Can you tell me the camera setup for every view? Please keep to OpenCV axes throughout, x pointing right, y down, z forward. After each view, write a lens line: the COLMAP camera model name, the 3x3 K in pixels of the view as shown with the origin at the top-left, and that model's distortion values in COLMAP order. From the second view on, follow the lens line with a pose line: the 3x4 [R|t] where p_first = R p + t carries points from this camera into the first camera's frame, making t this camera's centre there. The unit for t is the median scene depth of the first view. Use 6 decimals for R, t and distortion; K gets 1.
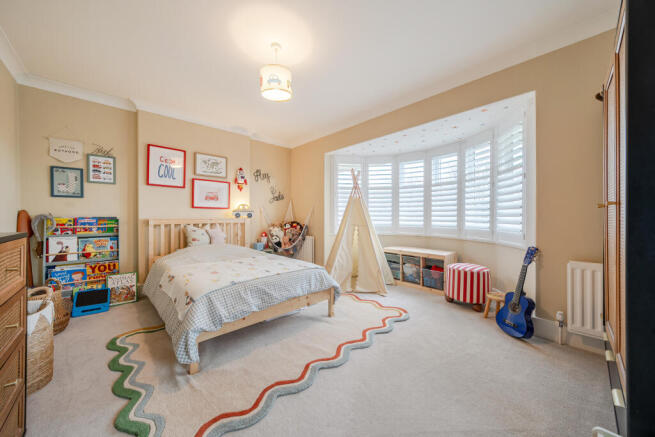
lens RADIAL K [[245.1, 0, 323.5], [0, 245.1, 216.4], [0, 0, 1]] dist [-0.002981, -0.000130]
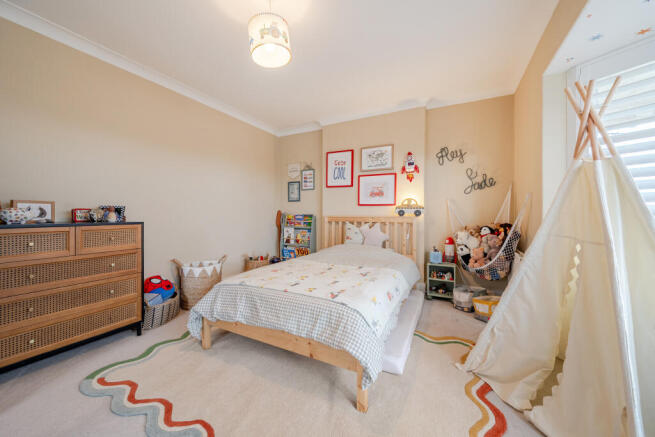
lens RADIAL K [[245.1, 0, 323.8], [0, 245.1, 215.3], [0, 0, 1]] dist [-0.002981, -0.000130]
pose [[0.310288, 0.005954, -0.950624, 0.353327], [-0.001049, 0.999982, 0.005921, -0.000984], [0.950642, -0.000840, 0.310289, 0.548761]]
